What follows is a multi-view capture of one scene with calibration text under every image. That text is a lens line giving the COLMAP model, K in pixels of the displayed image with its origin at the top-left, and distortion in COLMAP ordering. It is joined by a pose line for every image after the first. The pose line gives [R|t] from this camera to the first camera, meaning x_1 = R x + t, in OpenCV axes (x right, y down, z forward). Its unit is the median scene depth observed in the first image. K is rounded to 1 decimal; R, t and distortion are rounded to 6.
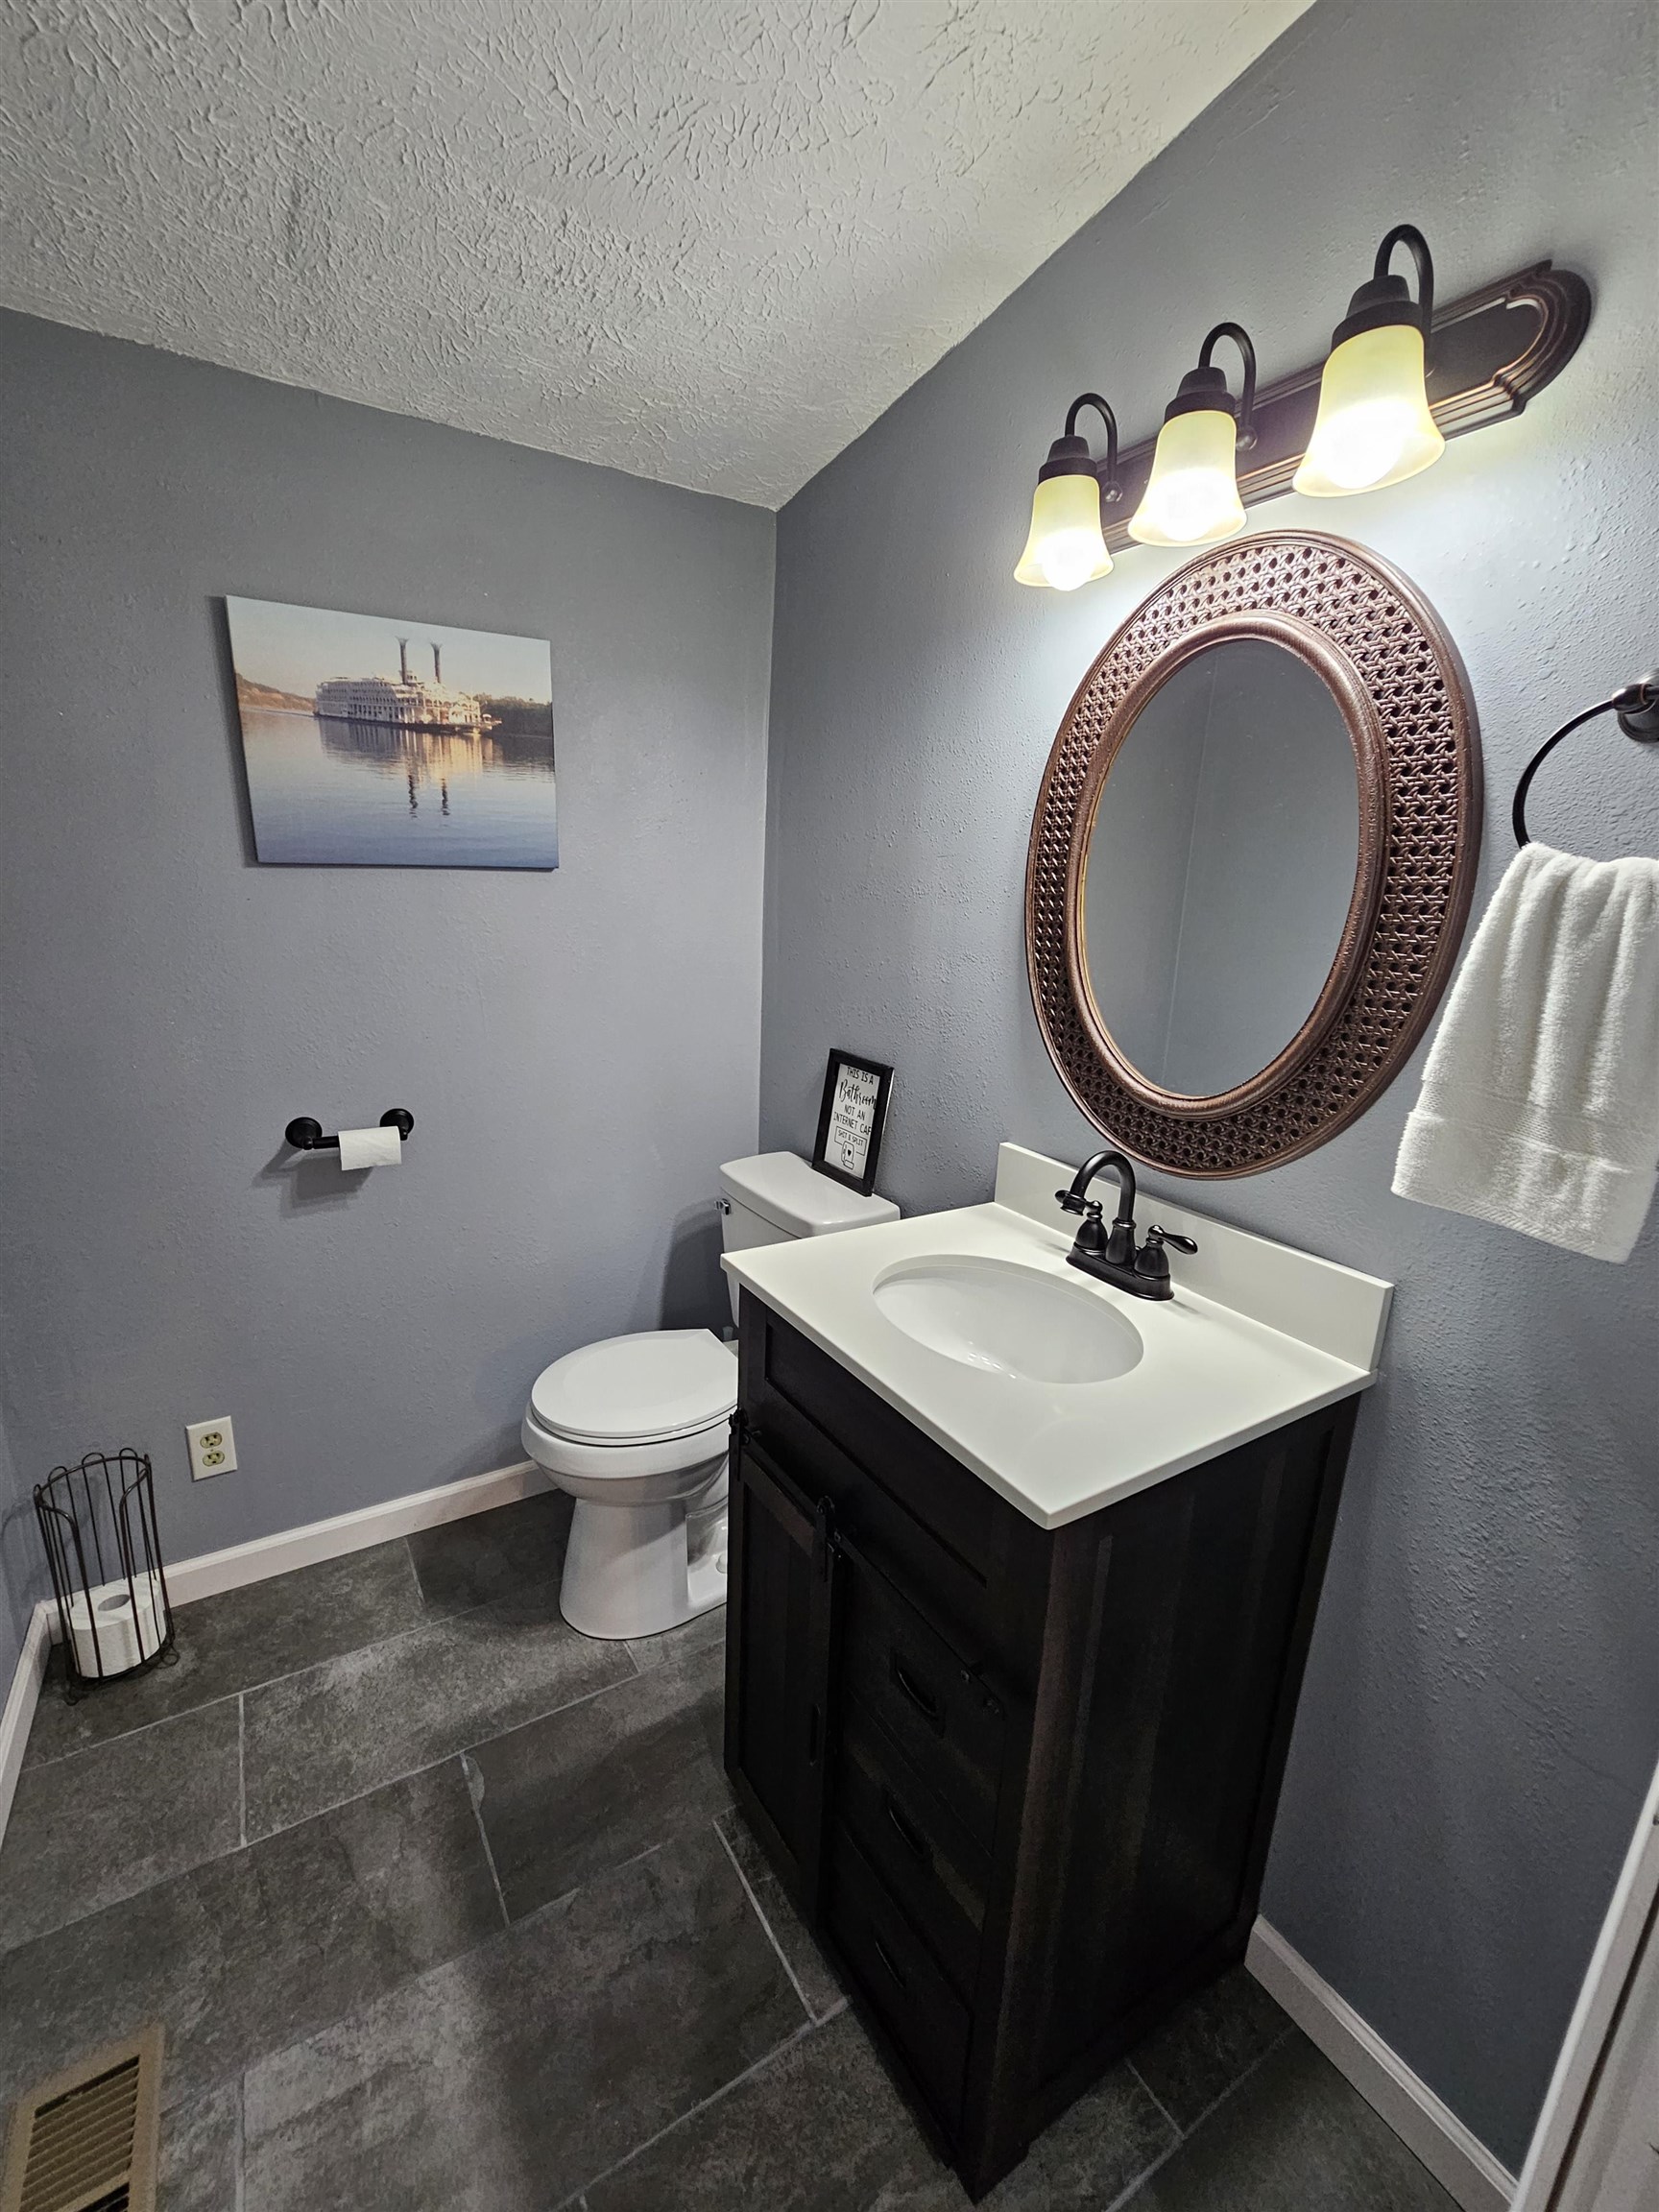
lens RADIAL K [[899.8, 0, 824.3], [0, 899.8, 1101.4], [0, 0, 1]] dist [-0.001243, 0.000102]
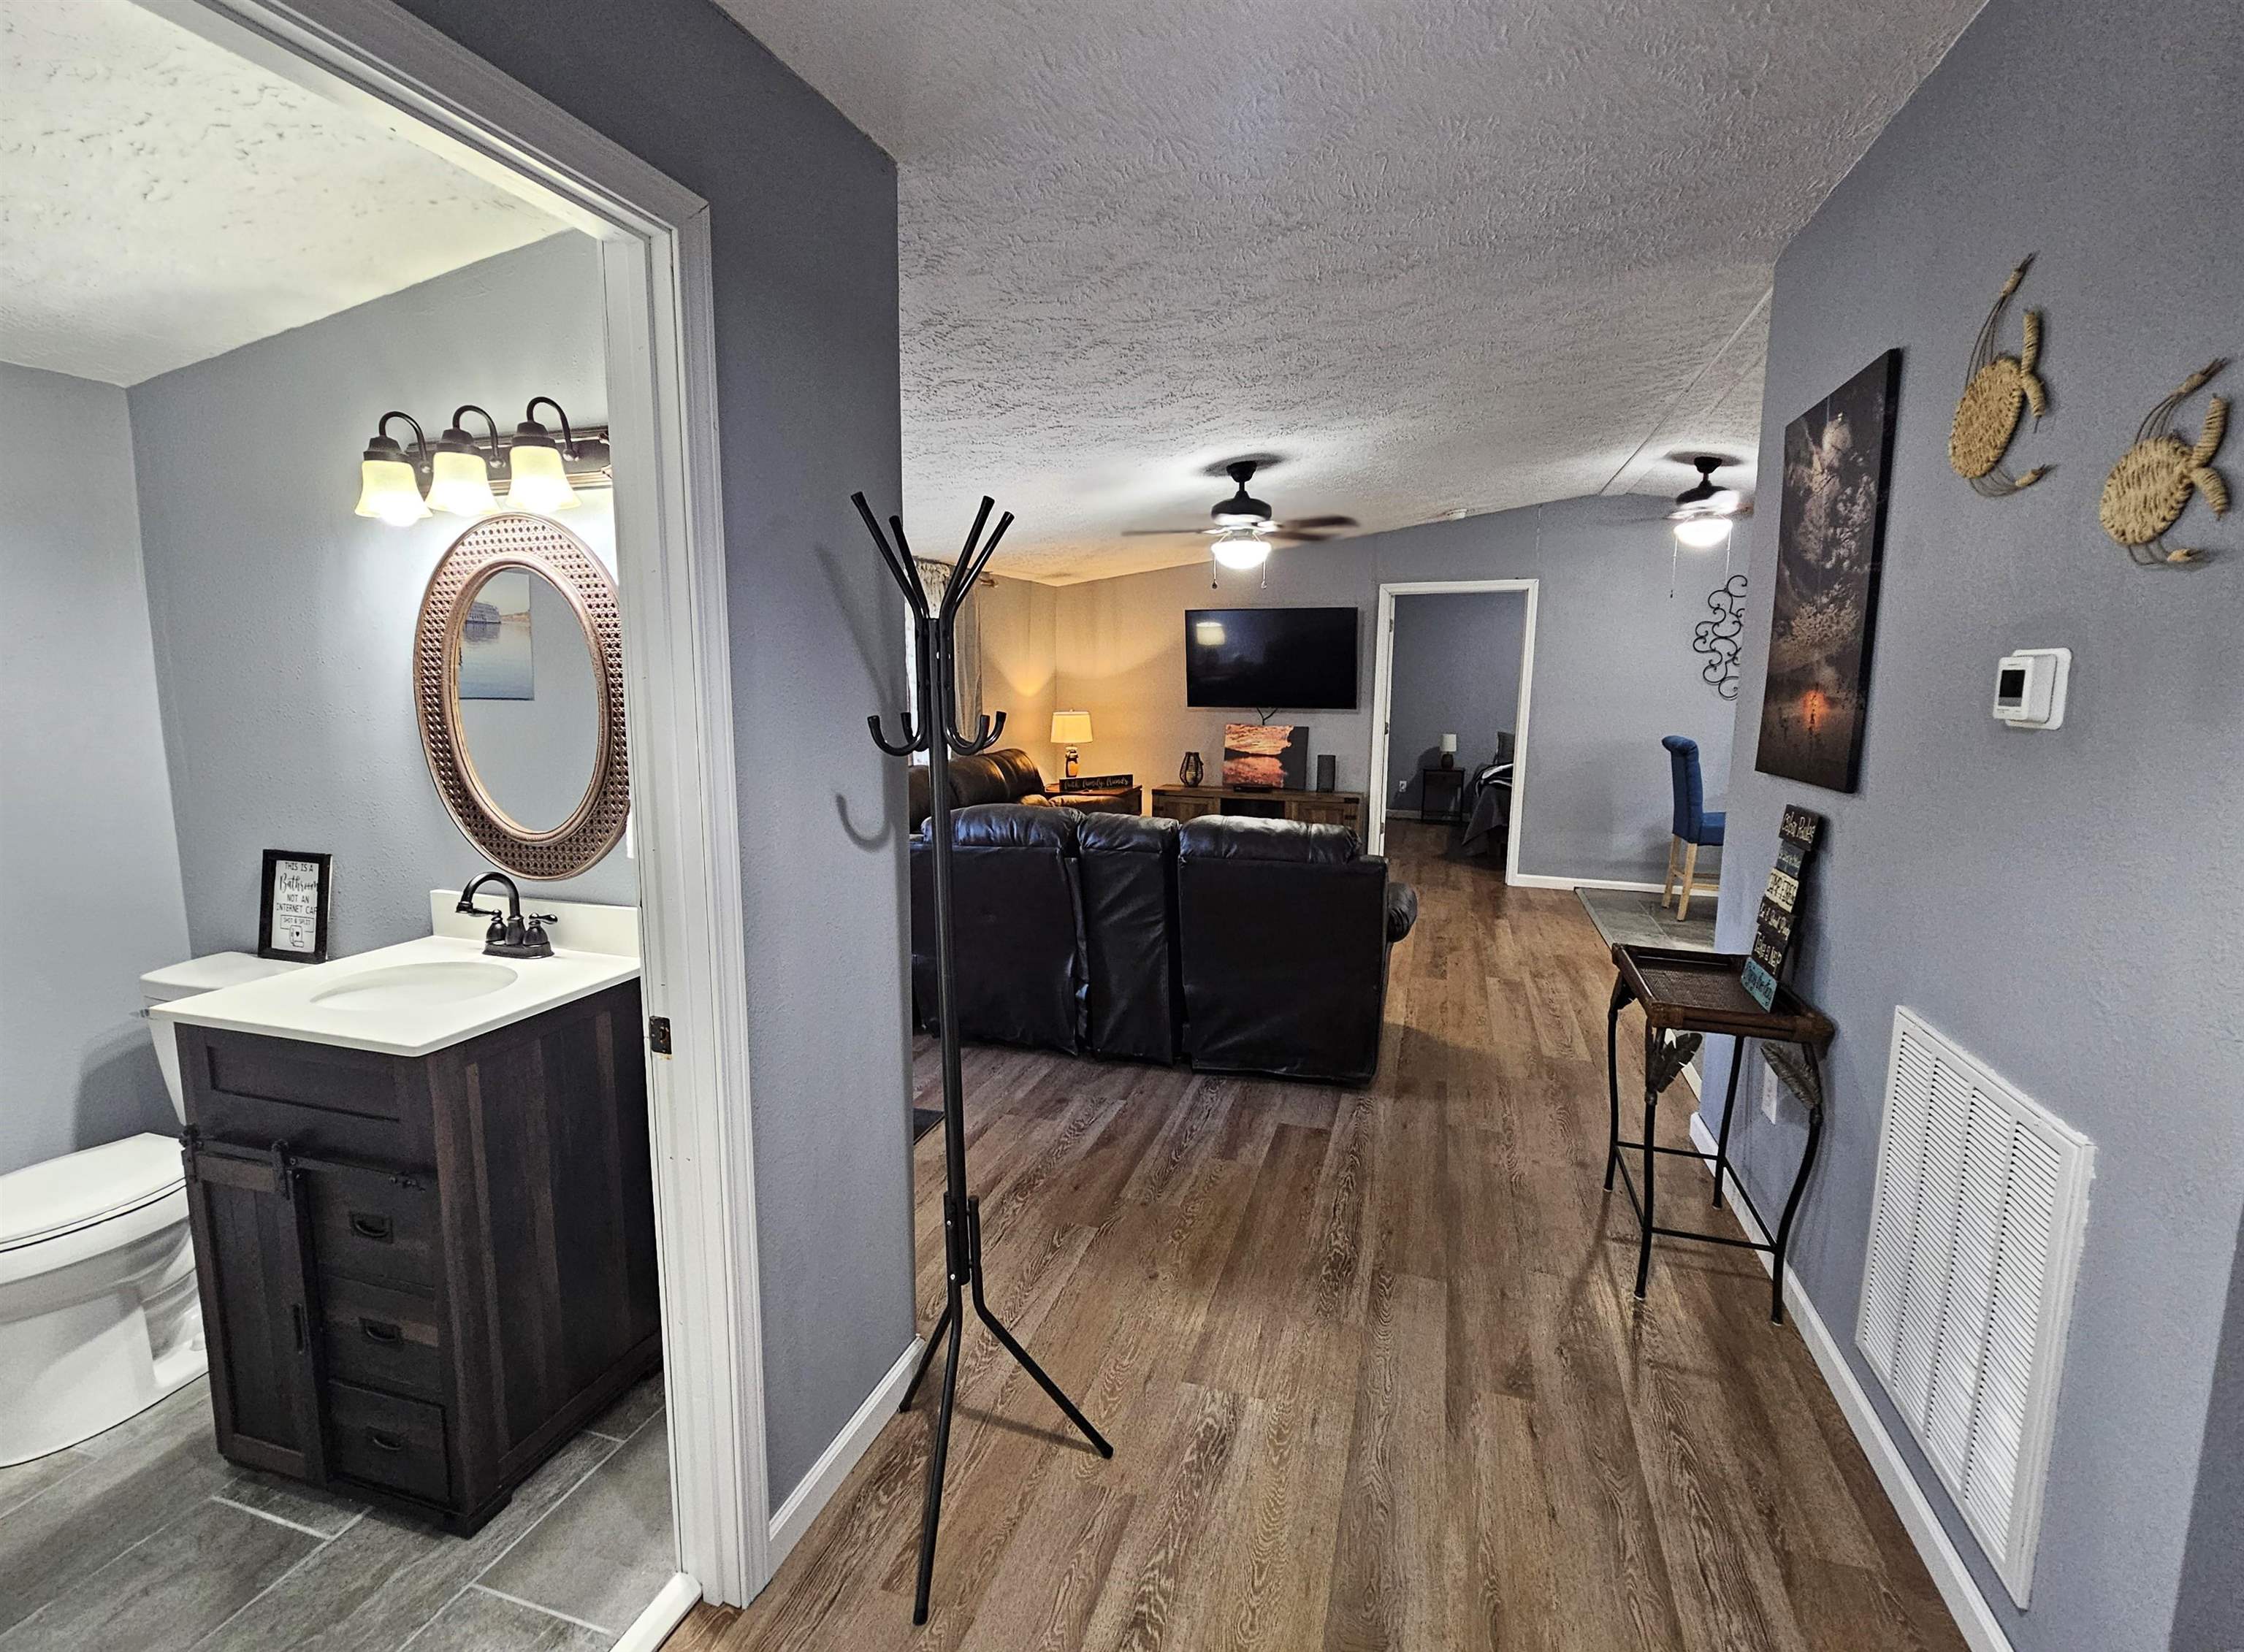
lens RADIAL K [[976.2, 0, 1161.6], [0, 976.2, 795.1], [0, 0, 1]] dist [-0.004752, 0.003950]
pose [[0.750899, -0.118977, 0.649612, 0.097178], [0.183916, 0.982399, -0.032666, 0.179410], [-0.634292, 0.144003, 0.759564, -0.980701]]
